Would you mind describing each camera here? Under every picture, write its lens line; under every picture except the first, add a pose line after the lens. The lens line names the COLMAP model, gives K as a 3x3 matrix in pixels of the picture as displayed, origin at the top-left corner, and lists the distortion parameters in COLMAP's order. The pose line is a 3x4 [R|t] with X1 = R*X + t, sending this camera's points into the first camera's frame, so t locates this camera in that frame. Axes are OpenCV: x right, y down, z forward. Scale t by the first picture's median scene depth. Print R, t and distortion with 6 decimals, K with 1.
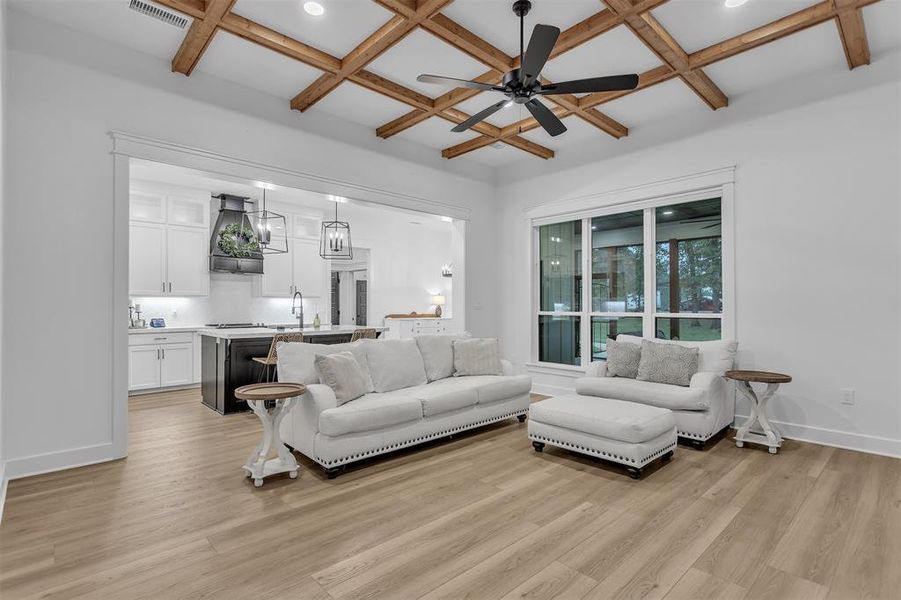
lens RADIAL K [[437.6, 0, 448.0], [0, 437.6, 299.6], [0, 0, 1]] dist [0.003634, 0.000023]
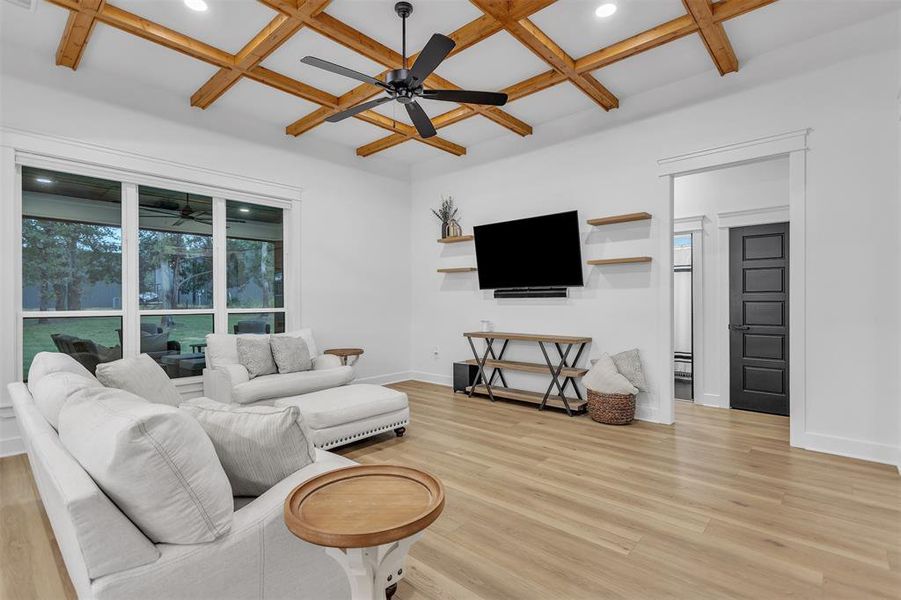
lens RADIAL K [[430.7, 0, 449.5], [0, 430.7, 301.8], [0, 0, 1]] dist [0.003279, 0.001674]
pose [[-0.083132, -0.000099, 0.996539, -0.506801], [-0.011924, 0.999929, -0.000896, 0.009483], [-0.996467, -0.011957, -0.083127, 0.585135]]
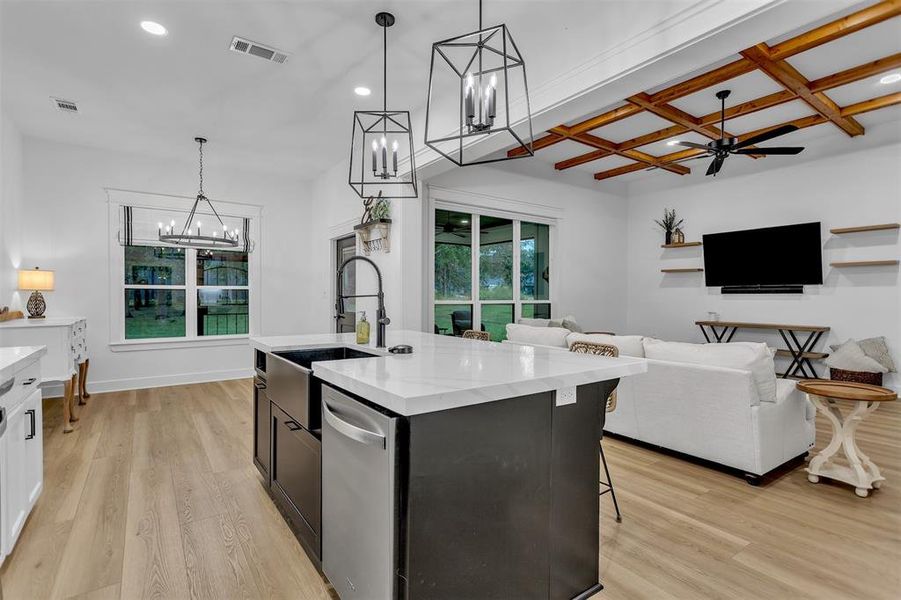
lens RADIAL K [[430.7, 0, 449.5], [0, 430.7, 301.8], [0, 0, 1]] dist [0.003279, 0.001674]
pose [[0.133042, -0.012883, 0.991027, -0.844149], [-0.018744, 0.999704, 0.015512, 0.017324], [-0.990933, -0.020640, 0.132761, 1.028245]]
